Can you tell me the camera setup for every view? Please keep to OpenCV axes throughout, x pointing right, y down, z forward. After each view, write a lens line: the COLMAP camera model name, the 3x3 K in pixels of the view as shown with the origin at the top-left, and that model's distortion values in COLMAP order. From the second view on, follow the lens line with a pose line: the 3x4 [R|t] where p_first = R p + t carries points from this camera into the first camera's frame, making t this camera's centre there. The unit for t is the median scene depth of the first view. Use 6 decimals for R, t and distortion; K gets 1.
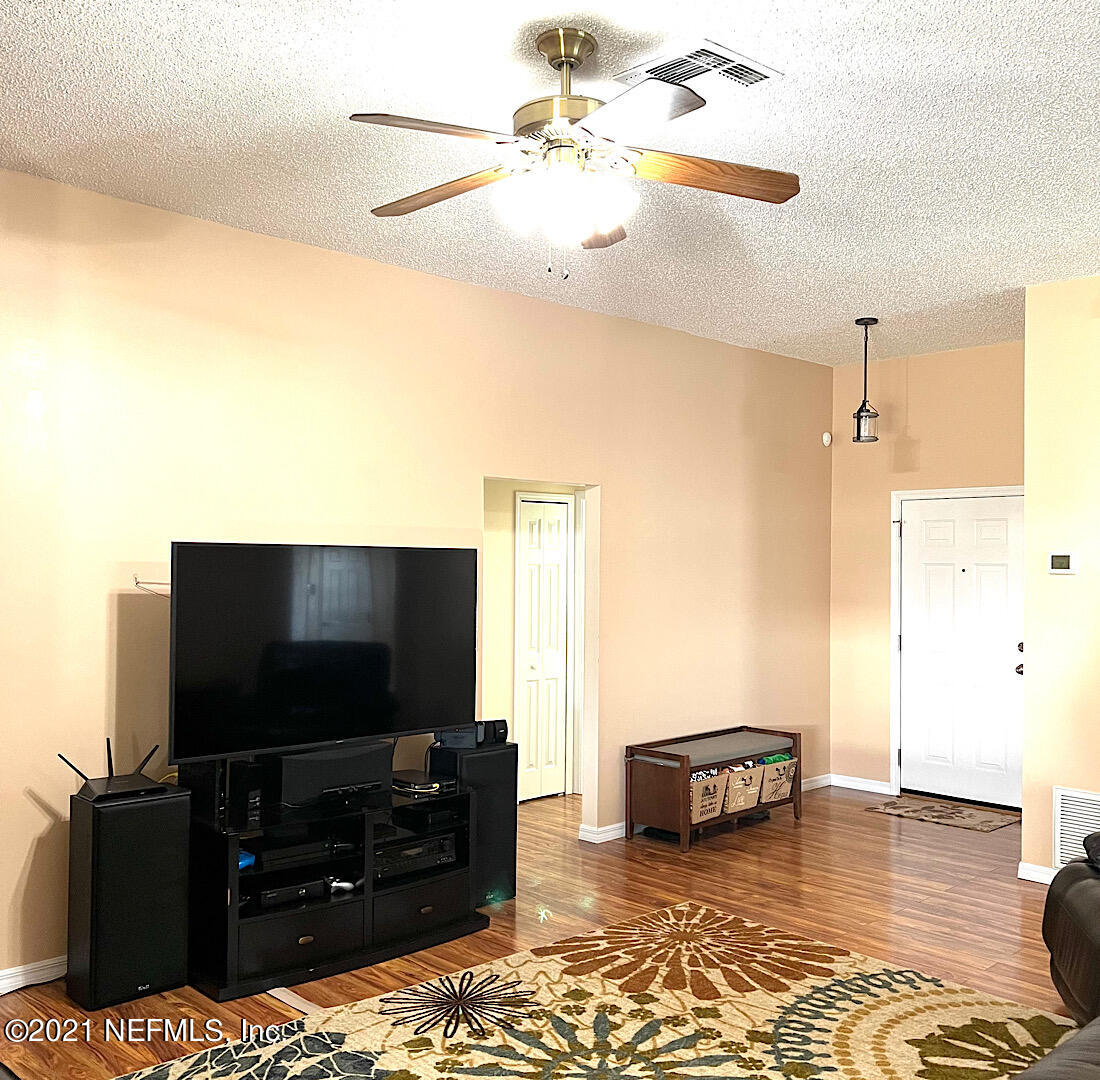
lens RADIAL K [[1117.3, 0, 550.0], [0, 1117.3, 540.0], [0, 0, 1]] dist [0.037299, -0.046478]
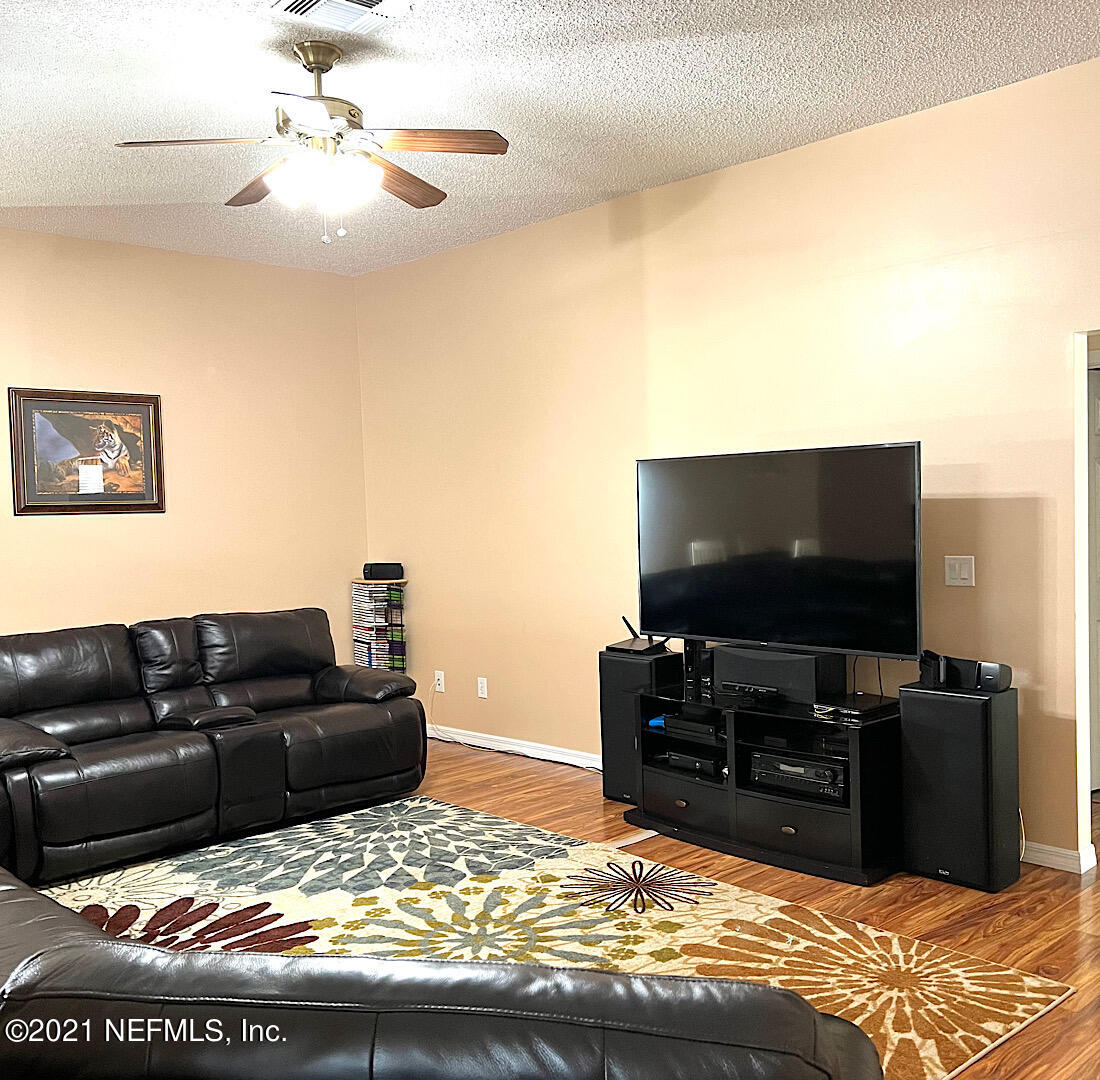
lens RADIAL K [[1117.3, 0, 550.0], [0, 1117.3, 540.0], [0, 0, 1]] dist [0.037299, -0.046478]
pose [[0.007559, 0.029502, -0.999536, 0.960839], [0.045838, 0.998504, 0.029819, 0.053018], [0.998920, -0.046042, 0.006196, 0.925775]]
